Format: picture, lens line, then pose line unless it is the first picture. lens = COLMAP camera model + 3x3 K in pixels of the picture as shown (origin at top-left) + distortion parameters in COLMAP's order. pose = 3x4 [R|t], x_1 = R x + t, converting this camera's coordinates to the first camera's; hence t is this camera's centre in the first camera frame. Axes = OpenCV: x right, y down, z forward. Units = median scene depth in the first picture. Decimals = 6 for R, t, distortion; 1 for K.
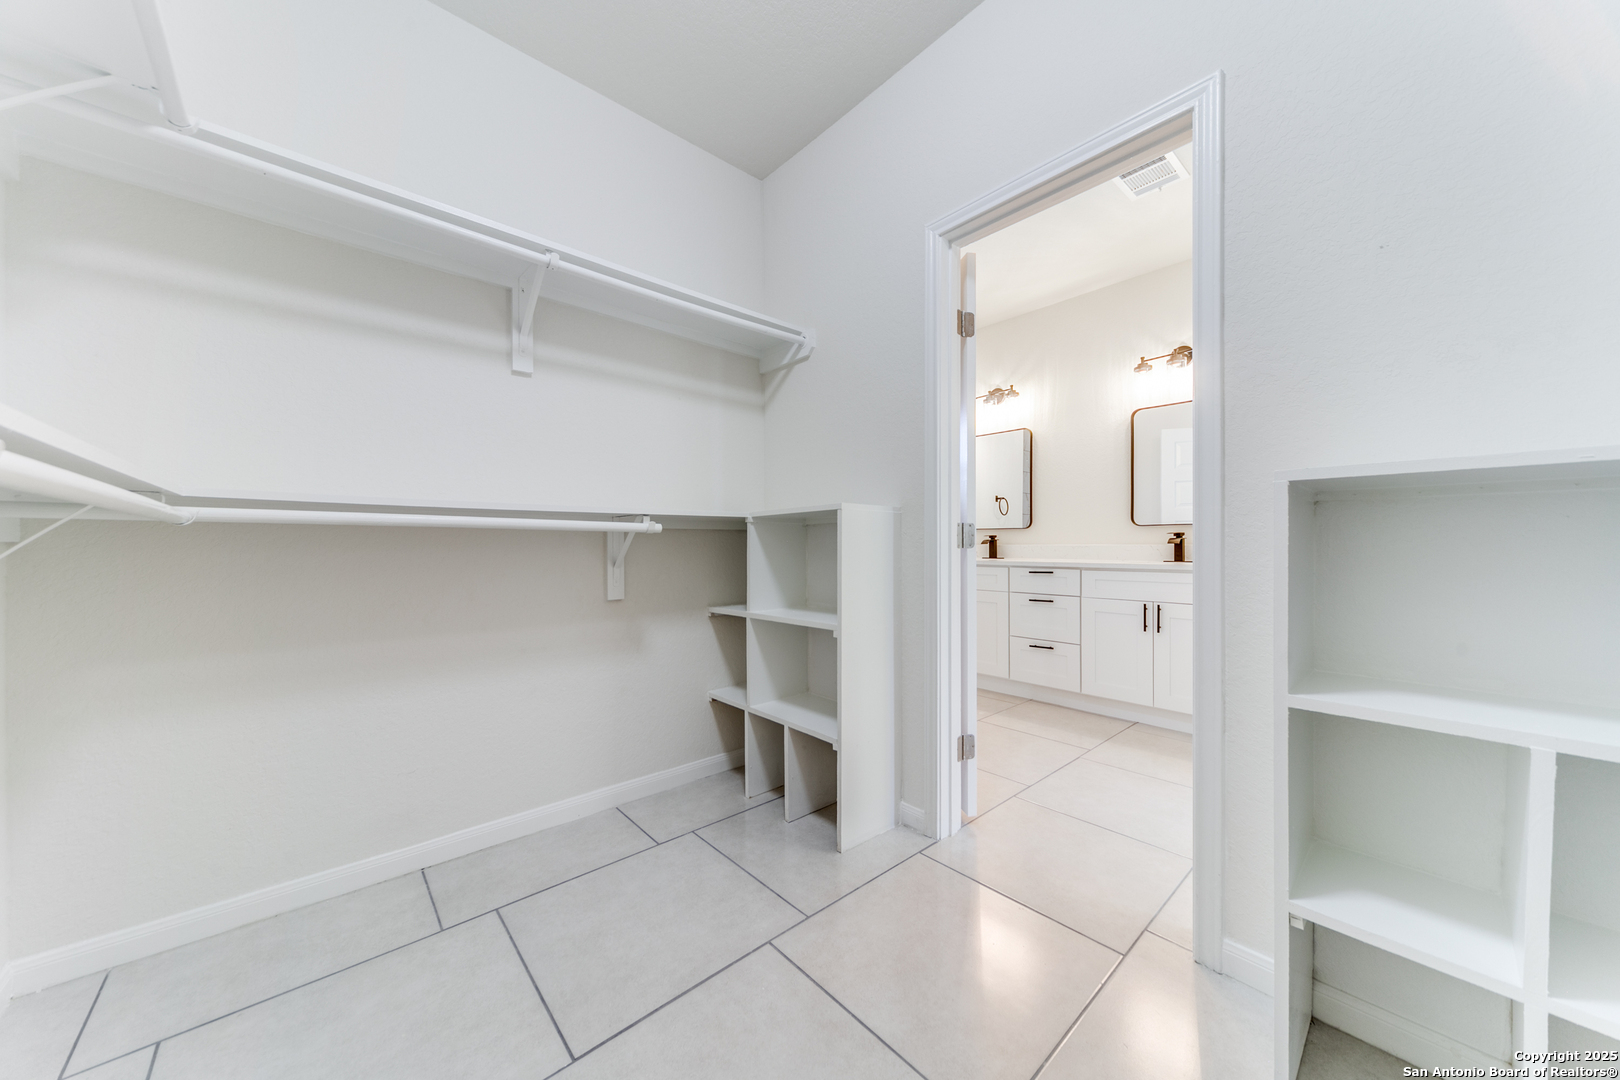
lens RADIAL K [[559.1, 0, 810.0], [0, 559.1, 544.2], [0, 0, 1]] dist [0.000366, 0.000205]
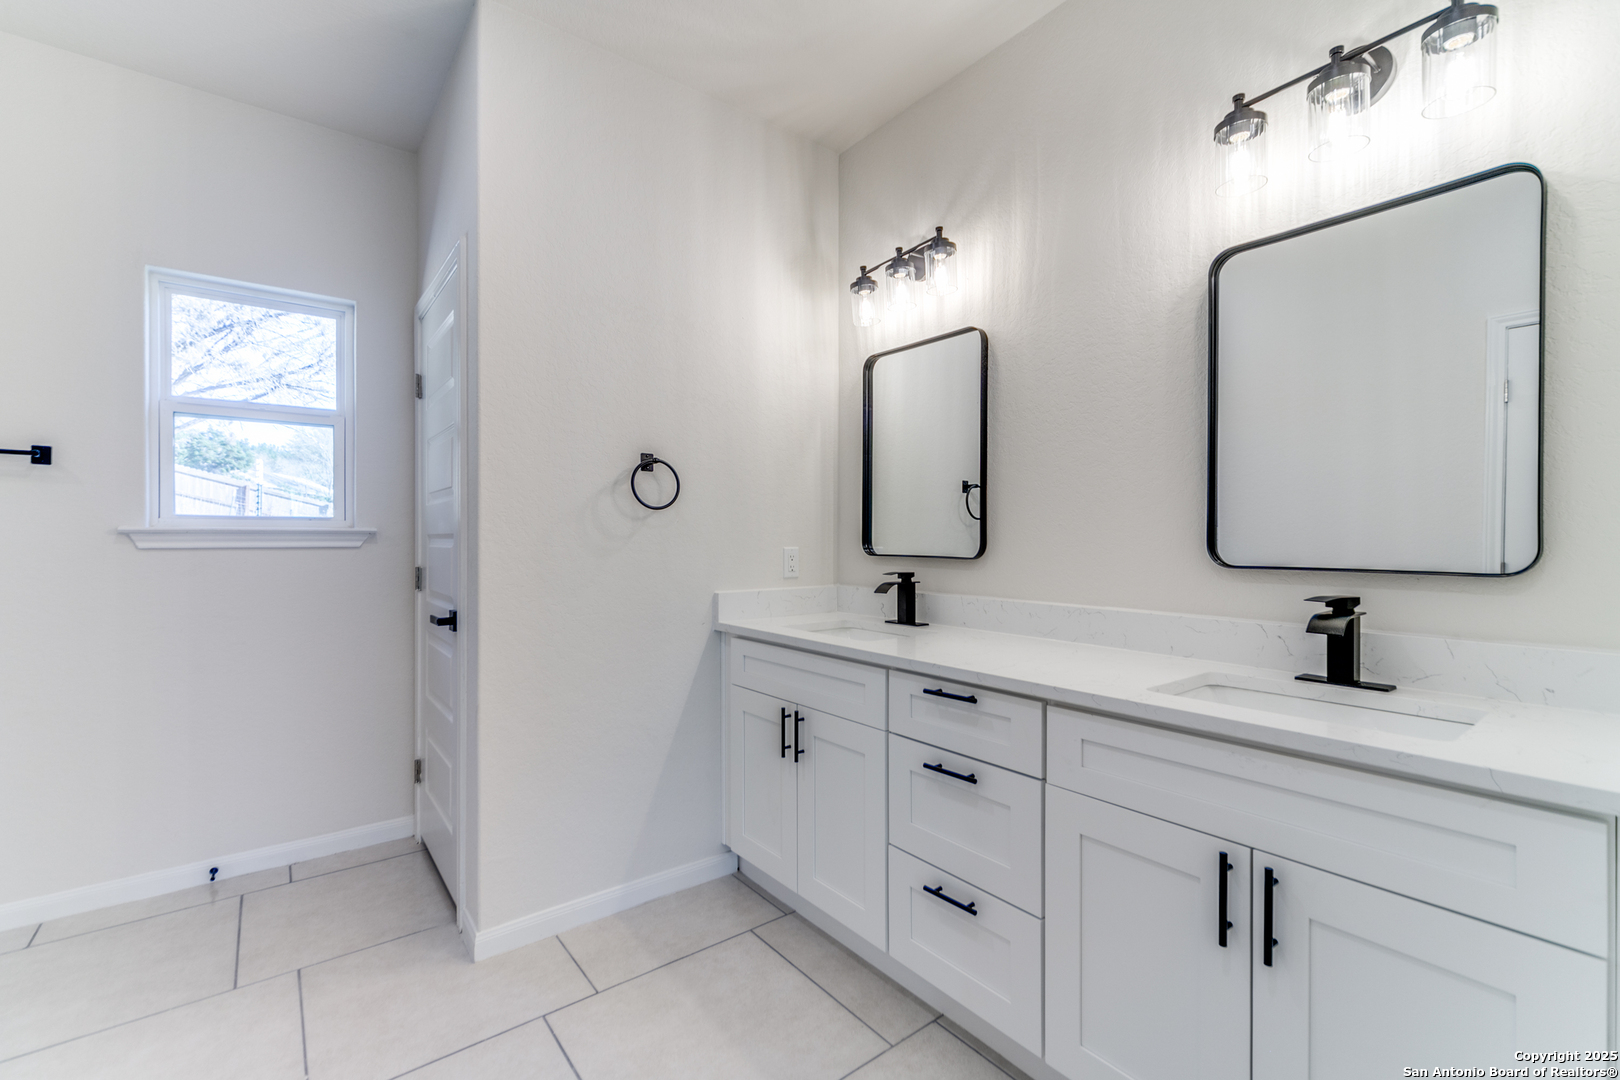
lens RADIAL K [[707.8, 0, 811.4], [0, 707.8, 539.5], [0, 0, 1]] dist [0.008190, -0.002085]
pose [[0.998543, 0.002757, -0.053900, 0.346586], [-0.002407, 0.999976, 0.006571, -0.055862], [0.053917, -0.006432, 0.998525, 0.529991]]
